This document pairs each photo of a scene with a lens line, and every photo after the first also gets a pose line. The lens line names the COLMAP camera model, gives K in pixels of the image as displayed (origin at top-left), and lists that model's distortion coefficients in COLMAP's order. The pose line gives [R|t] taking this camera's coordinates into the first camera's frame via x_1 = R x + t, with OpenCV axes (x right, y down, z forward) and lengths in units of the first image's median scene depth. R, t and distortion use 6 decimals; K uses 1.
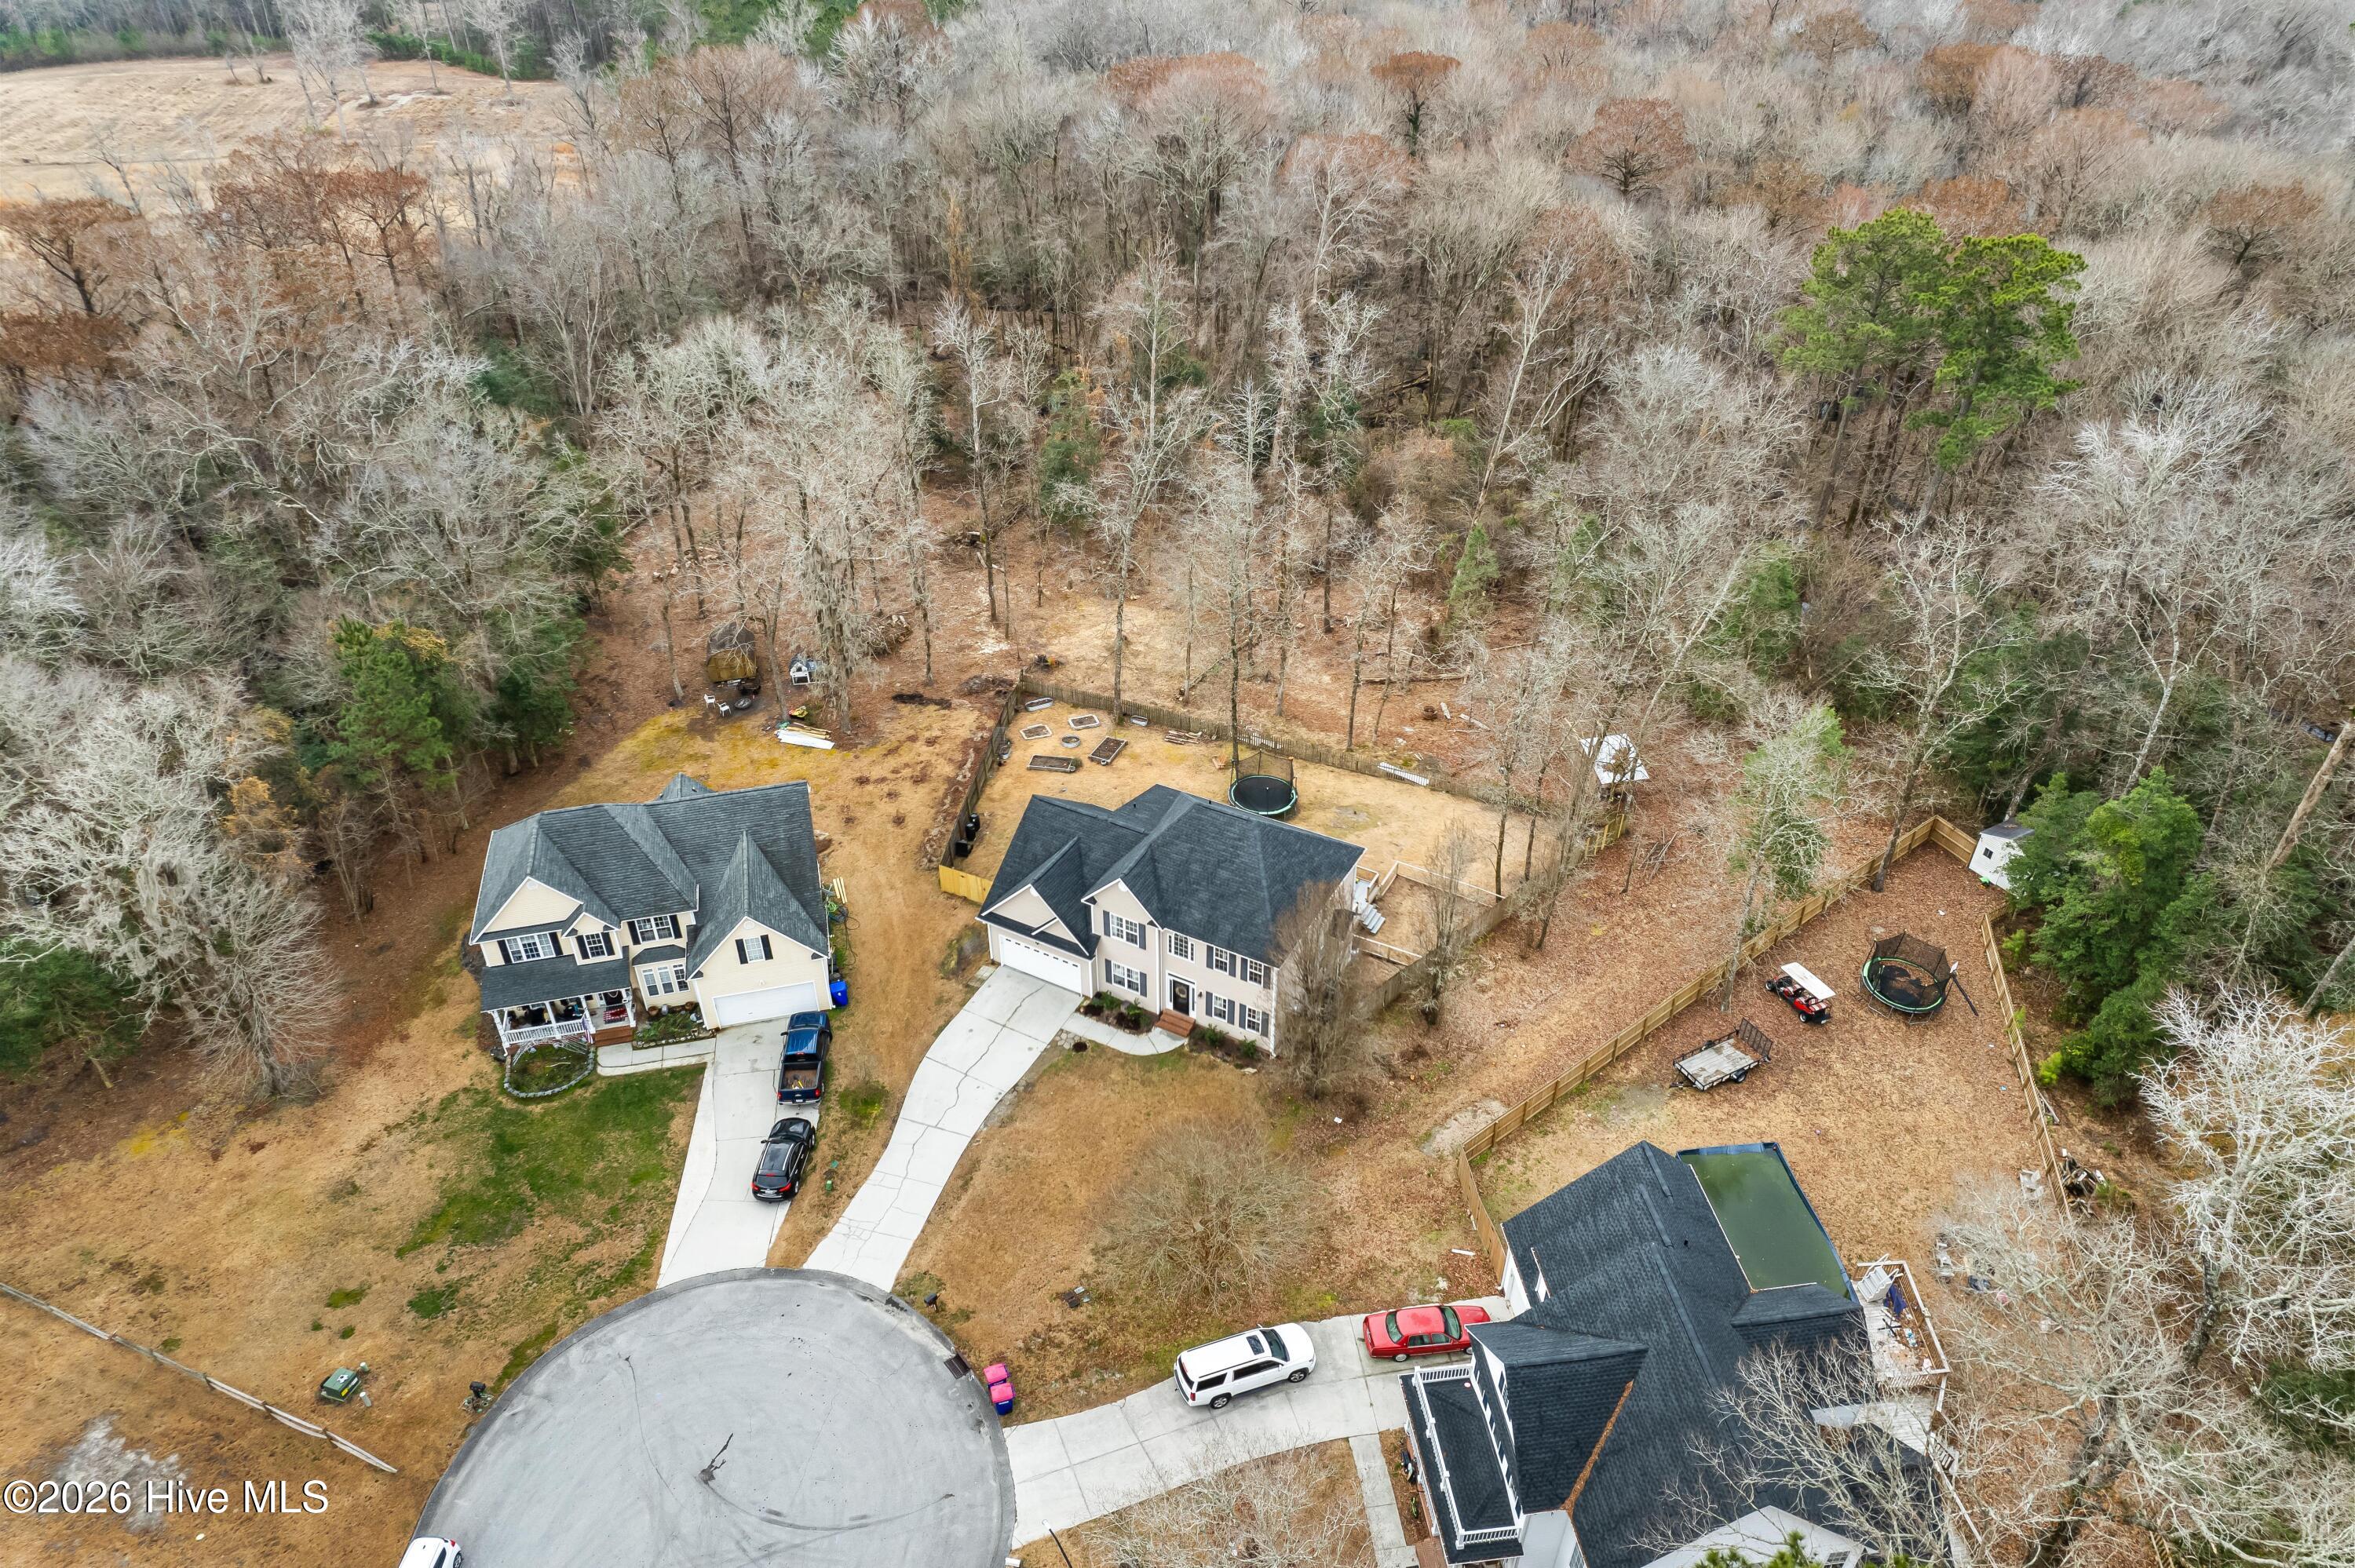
lens RADIAL K [[1477.5, 0, 1182.2], [0, 1477.5, 826.7], [0, 0, 1]] dist [-0.068192, 0.063403]
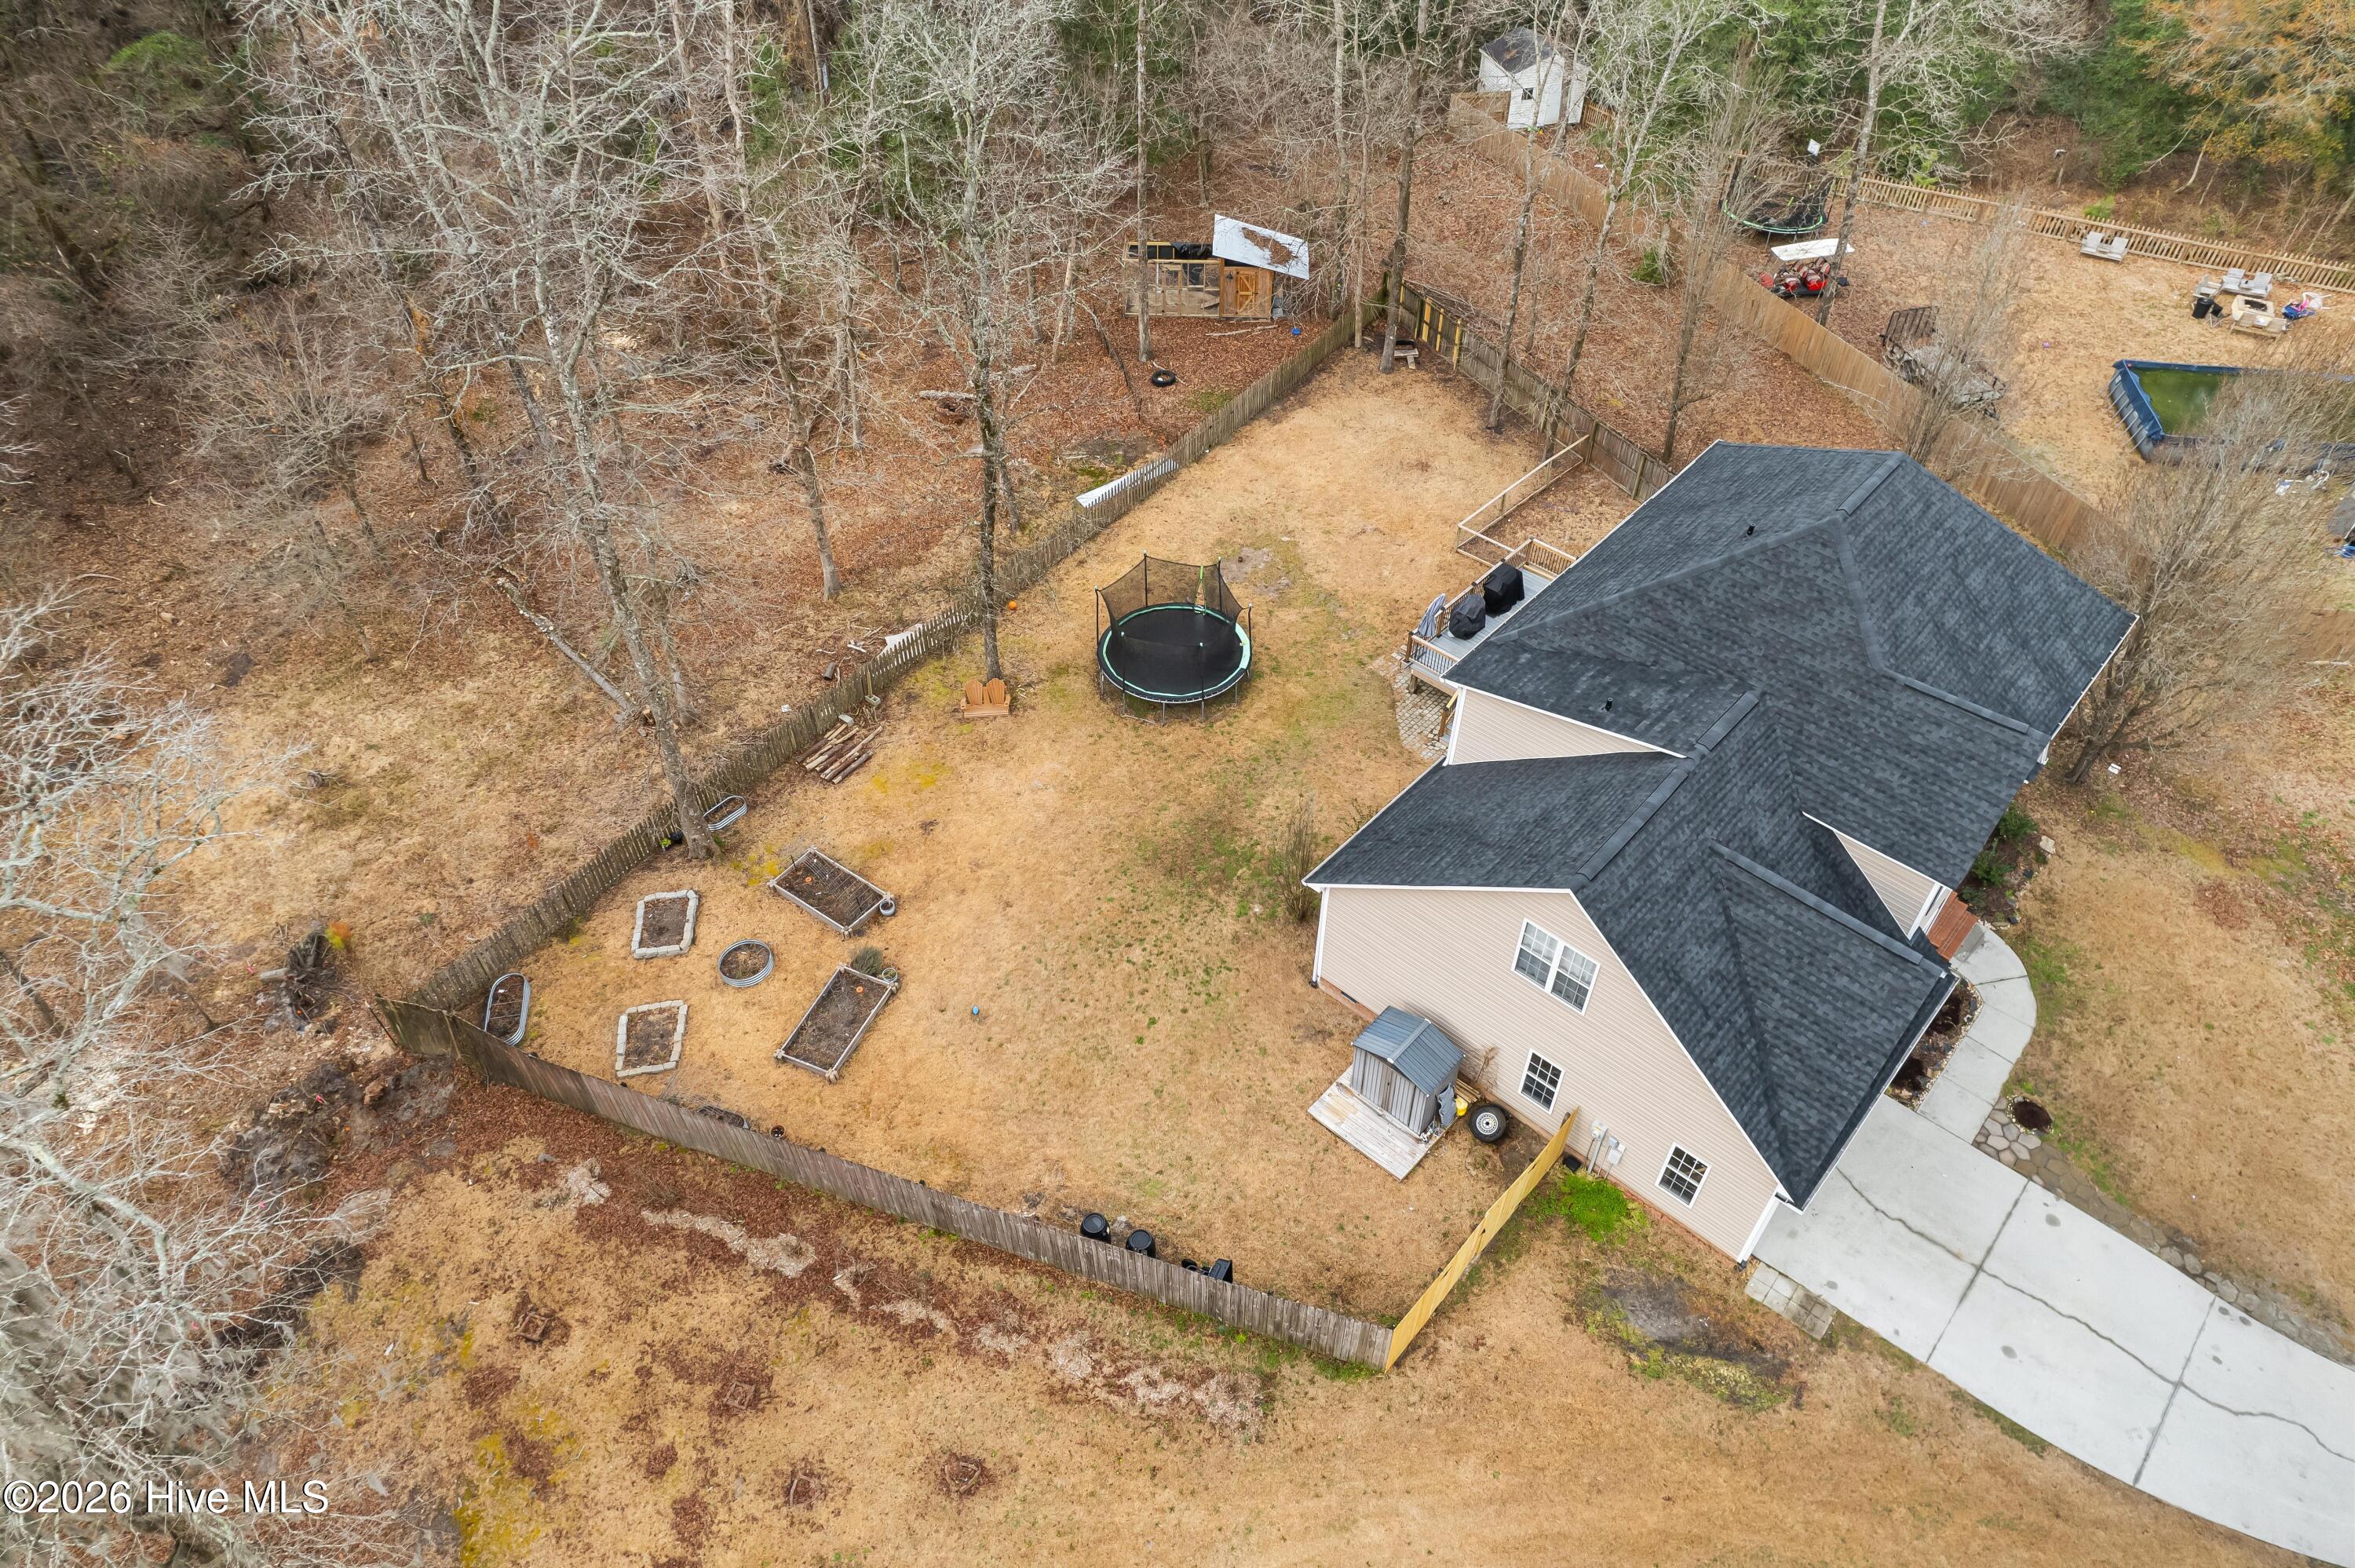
lens RADIAL K [[1477.5, 0, 1182.2], [0, 1477.5, 826.7], [0, 0, 1]] dist [-0.068192, 0.063403]
pose [[0.233887, -0.710253, 0.663956, -0.347650], [0.577414, 0.650895, 0.492879, -0.255867], [-0.782234, 0.268100, 0.562346, 0.932431]]
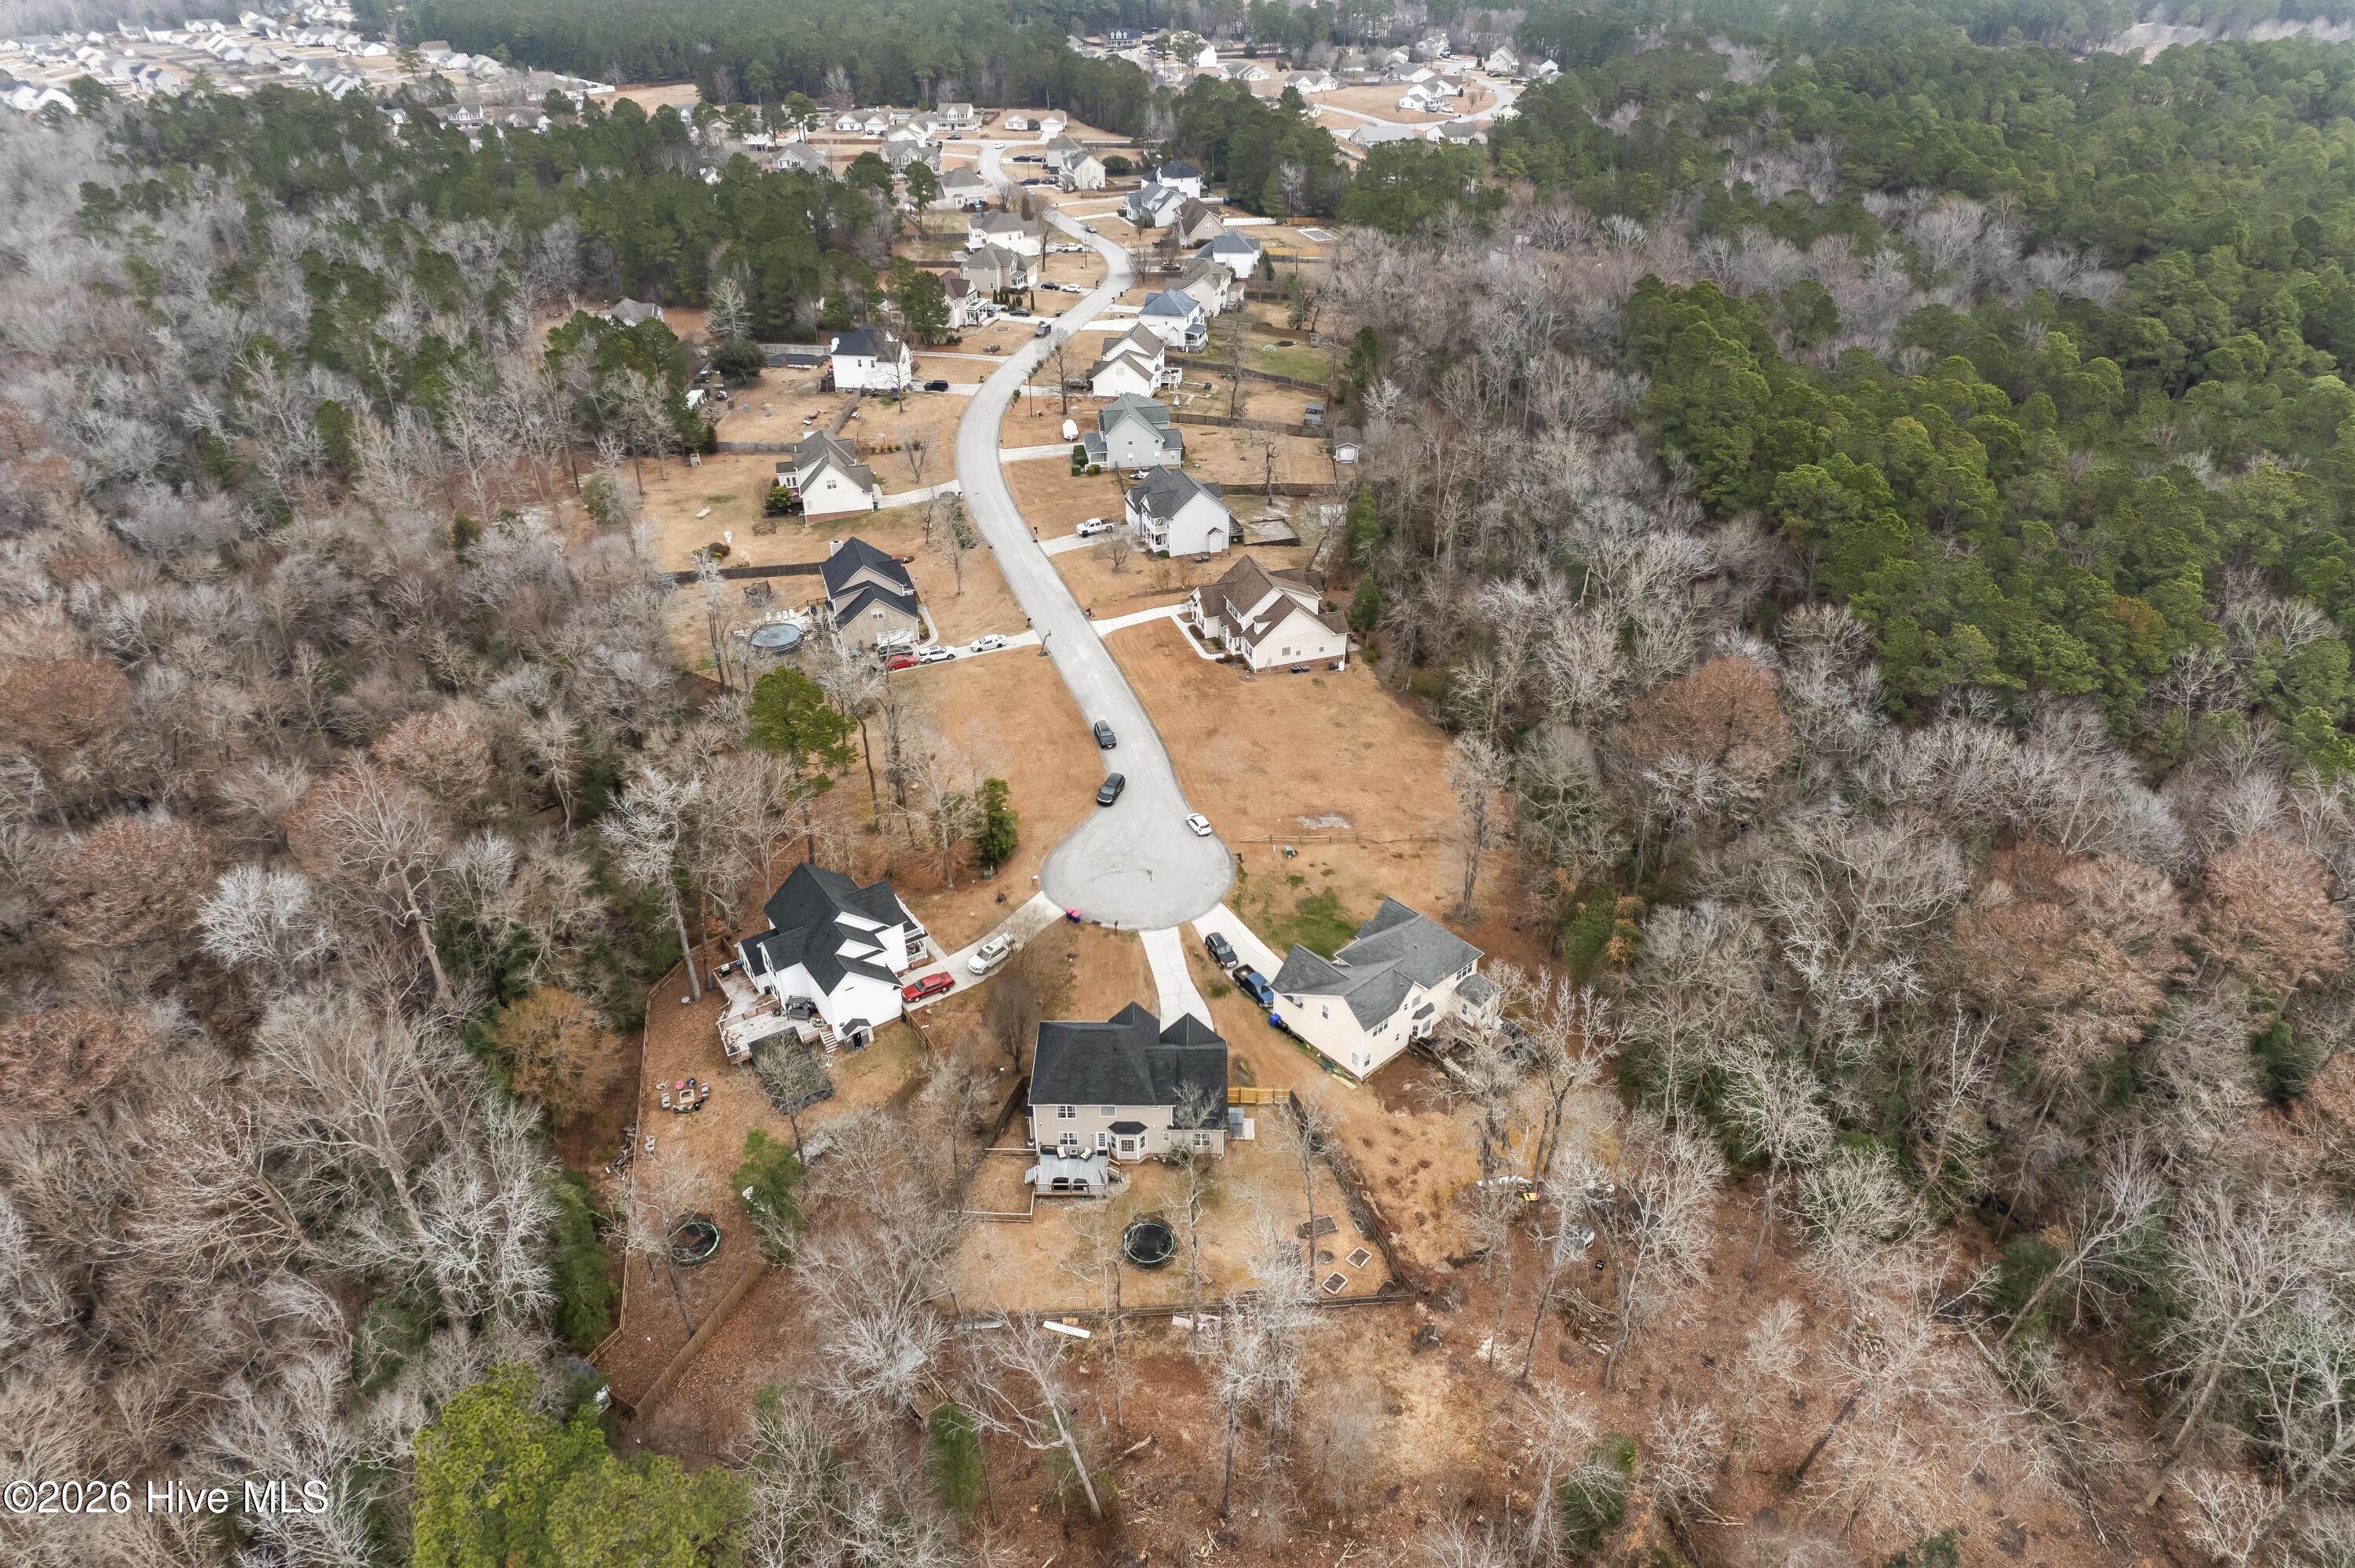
lens RADIAL K [[1477.5, 0, 1182.2], [0, 1477.5, 826.7], [0, 0, 1]] dist [-0.068192, 0.063403]
pose [[-0.884281, 0.265061, -0.384434, 0.537481], [-0.275137, 0.369433, 0.887592, -1.645191], [0.377288, 0.890653, -0.253754, 1.246314]]
